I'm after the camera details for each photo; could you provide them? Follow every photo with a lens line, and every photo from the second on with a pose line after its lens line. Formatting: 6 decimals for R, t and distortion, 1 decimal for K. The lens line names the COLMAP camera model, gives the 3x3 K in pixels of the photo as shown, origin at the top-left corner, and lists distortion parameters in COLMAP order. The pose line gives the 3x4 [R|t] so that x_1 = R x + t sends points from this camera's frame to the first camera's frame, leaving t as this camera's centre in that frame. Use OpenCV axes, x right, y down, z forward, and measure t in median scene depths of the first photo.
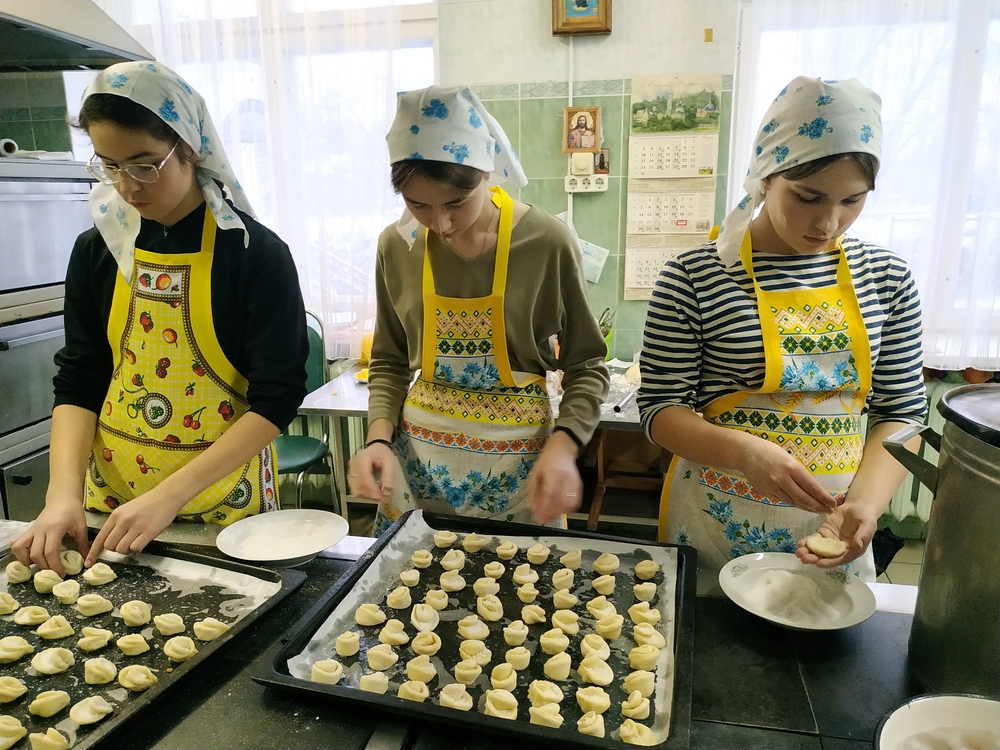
lens RADIAL K [[717.7, 0, 500.1], [0, 717.7, 368.3], [0, 0, 1]] dist [0.002082, -0.003842]
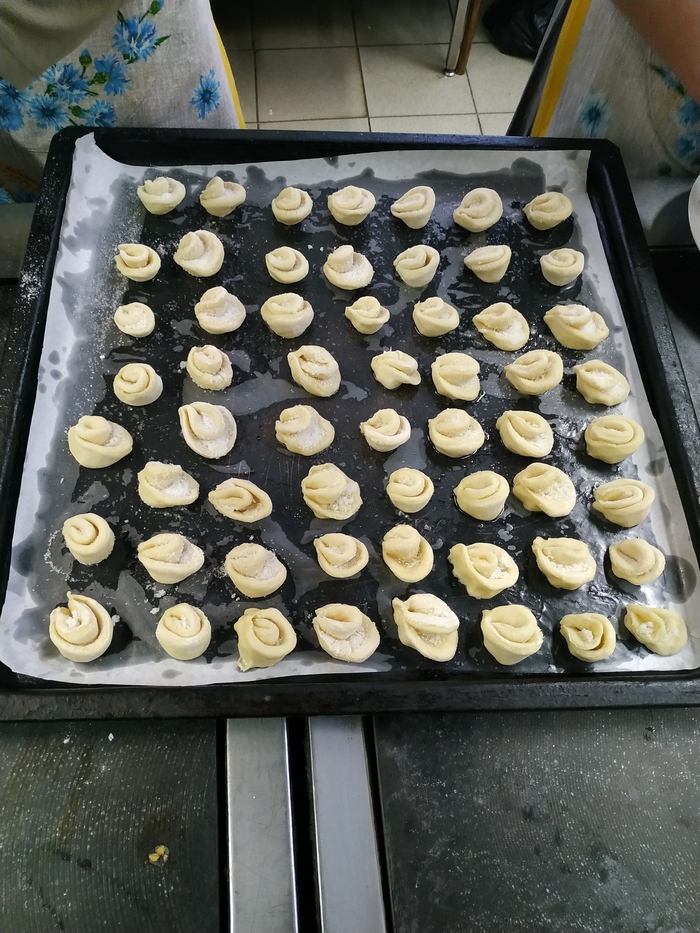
lens RADIAL K [[669.6, 0, 347.5], [0, 669.6, 458.4], [0, 0, 1]] dist [0.002082, -0.003842]
pose [[0.954393, -0.254030, 0.156851, -0.086198], [0.031193, 0.607342, 0.793828, -0.027300], [-0.296918, -0.752731, 0.587567, 0.634064]]
